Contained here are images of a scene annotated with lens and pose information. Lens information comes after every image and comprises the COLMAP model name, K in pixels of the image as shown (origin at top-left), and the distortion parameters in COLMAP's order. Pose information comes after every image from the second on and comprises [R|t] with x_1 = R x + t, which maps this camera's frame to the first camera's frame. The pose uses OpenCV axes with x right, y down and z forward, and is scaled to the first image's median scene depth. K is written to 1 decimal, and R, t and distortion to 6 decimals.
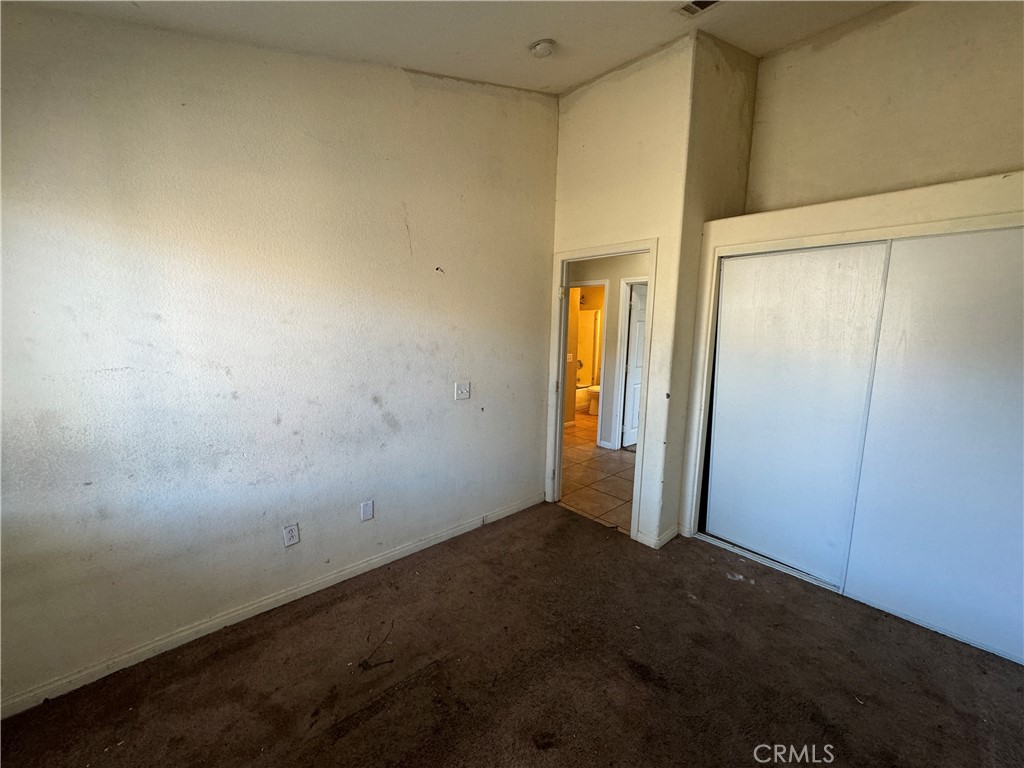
lens RADIAL K [[406.7, 0, 512.9], [0, 406.7, 383.1], [0, 0, 1]] dist [-0.003414, 0.000099]
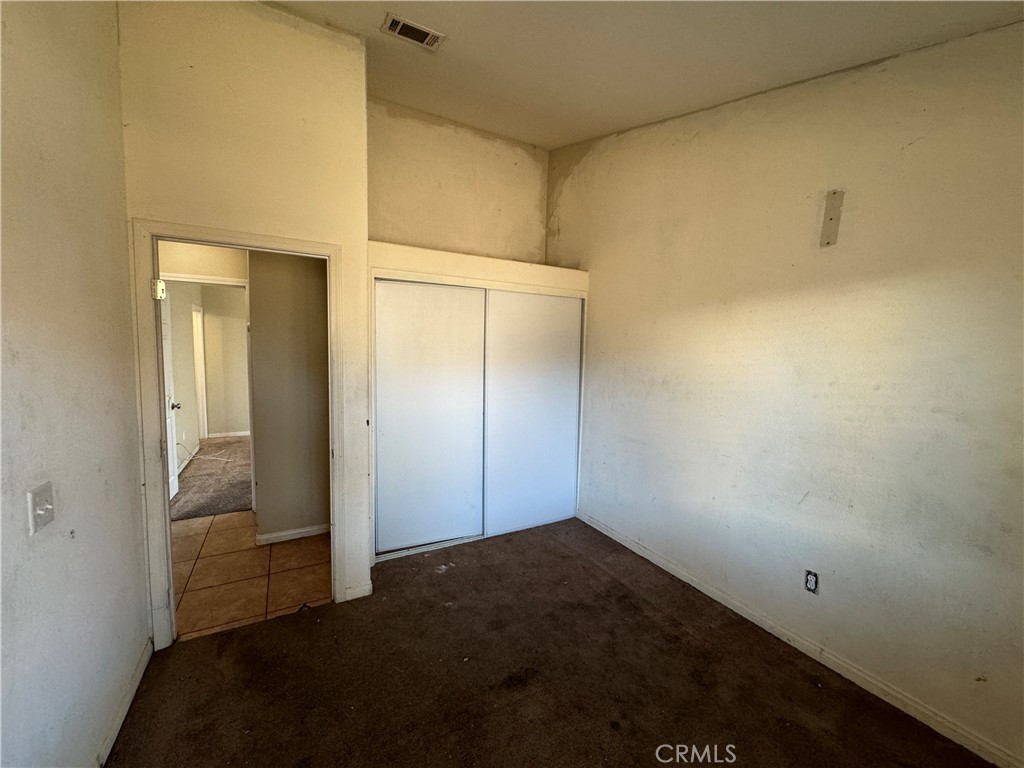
lens RADIAL K [[406.7, 0, 512.9], [0, 406.7, 383.1], [0, 0, 1]] dist [-0.003414, 0.000099]
pose [[0.237803, -0.095124, 0.966644, -0.477910], [0.121374, 0.990303, 0.067593, -0.090643], [-0.963700, 0.101252, 0.247043, 0.520671]]
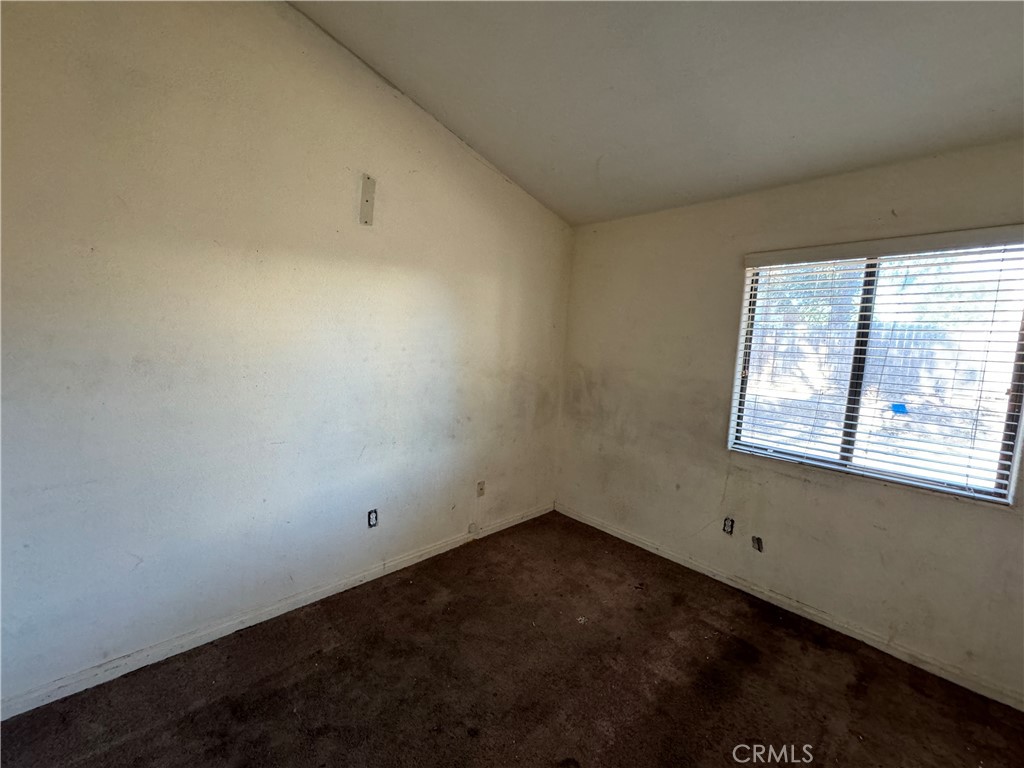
lens RADIAL K [[406.7, 0, 512.9], [0, 406.7, 383.1], [0, 0, 1]] dist [-0.003414, 0.000099]
pose [[-0.997436, -0.067443, -0.023916, 0.183690], [-0.071244, 0.967227, 0.243714, -0.134936], [0.006696, 0.244793, -0.969552, 1.080245]]
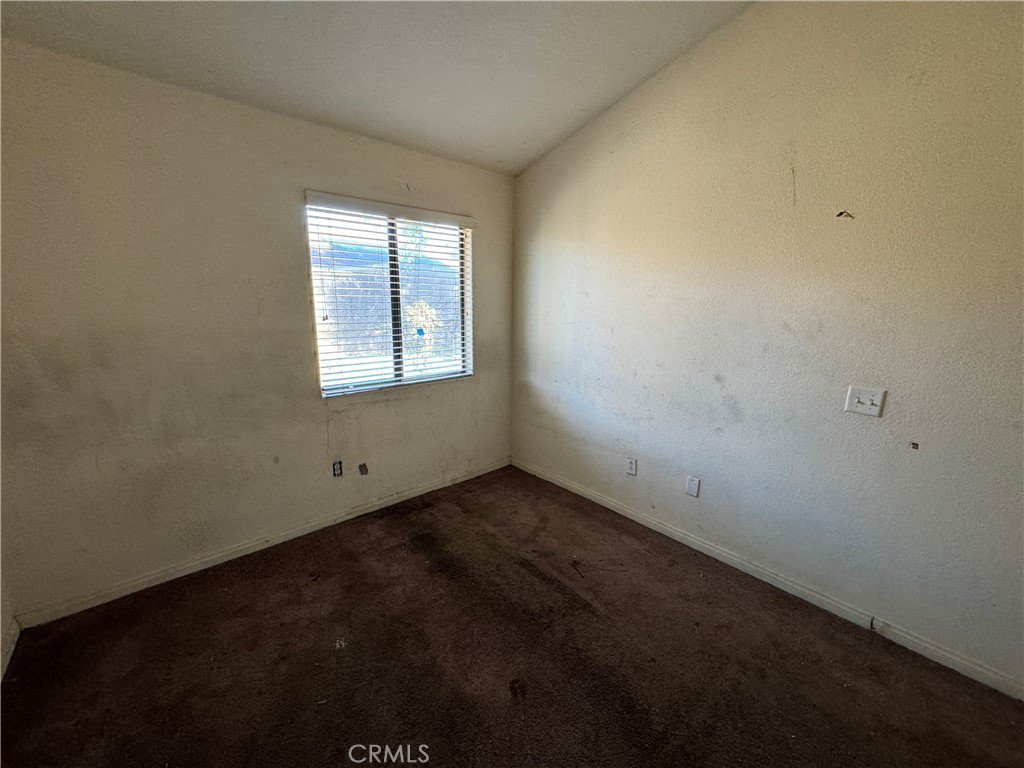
lens RADIAL K [[406.7, 0, 512.9], [0, 406.7, 383.1], [0, 0, 1]] dist [-0.003414, 0.000099]
pose [[-0.022053, 0.180148, -0.983392, 0.612965], [-0.154737, 0.971164, 0.181378, -0.046270], [0.987710, 0.156167, 0.006459, 0.543639]]
